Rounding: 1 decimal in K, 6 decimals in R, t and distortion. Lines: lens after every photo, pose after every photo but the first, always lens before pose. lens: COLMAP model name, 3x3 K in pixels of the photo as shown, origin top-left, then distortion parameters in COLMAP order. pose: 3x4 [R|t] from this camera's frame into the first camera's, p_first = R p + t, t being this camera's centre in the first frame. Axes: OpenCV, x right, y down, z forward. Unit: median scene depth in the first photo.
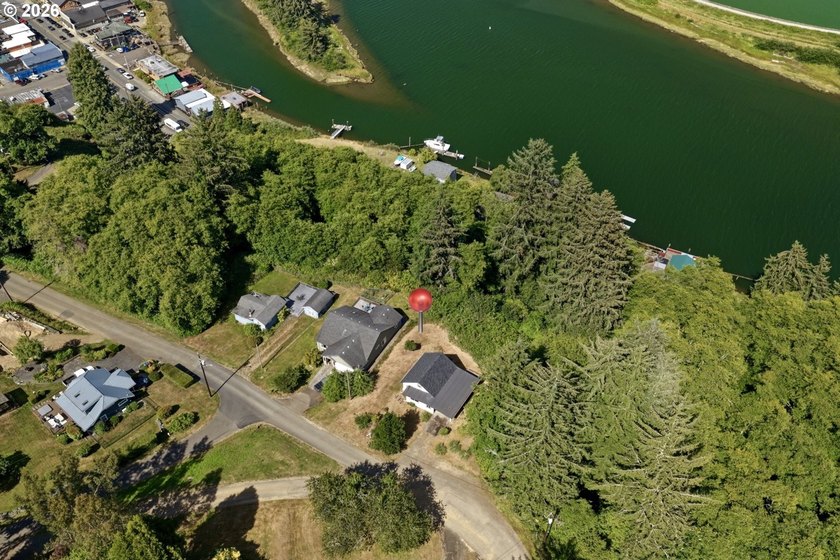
lens RADIAL K [[696.8, 0, 417.1], [0, 696.8, 280.6], [0, 0, 1]] dist [0.019248, -0.025734]
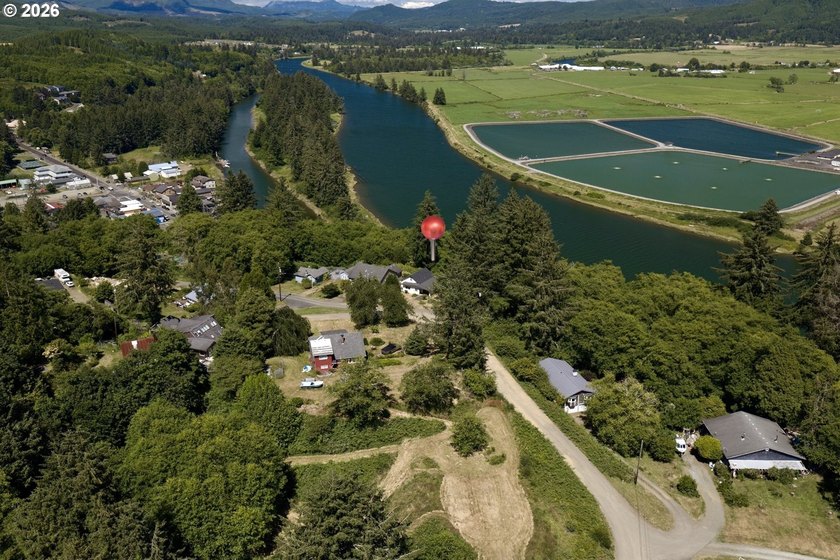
lens RADIAL K [[696.8, 0, 422.0], [0, 696.8, 279.8], [0, 0, 1]] dist [0.019248, -0.025734]
pose [[0.999726, 0.014535, -0.018366, 0.022655], [-0.020458, 0.923694, -0.382585, 0.300029], [0.011404, 0.382856, 0.923738, -0.199012]]
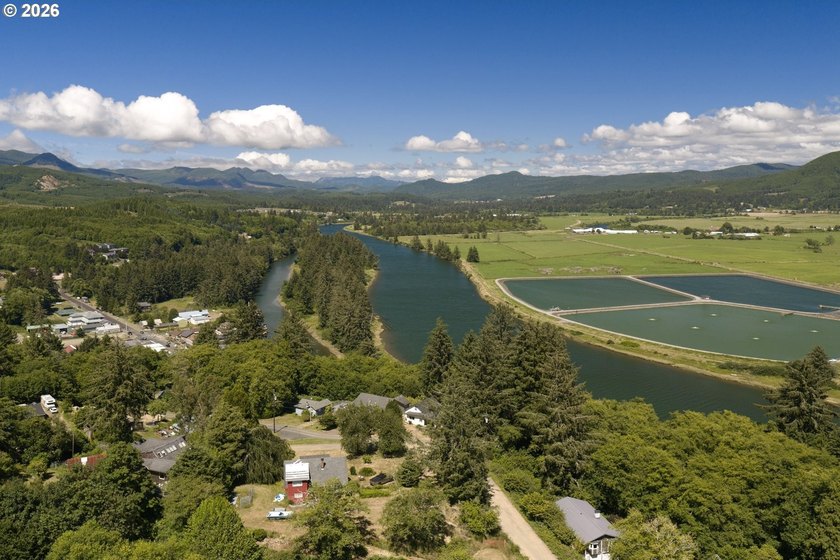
lens RADIAL K [[696.8, 0, 421.6], [0, 696.8, 279.5], [0, 0, 1]] dist [0.019248, -0.025734]
pose [[0.996822, 0.014184, -0.078393, 0.049419], [-0.057413, 0.810099, -0.583475, 0.306494], [0.055230, 0.586121, 0.808339, -0.141927]]
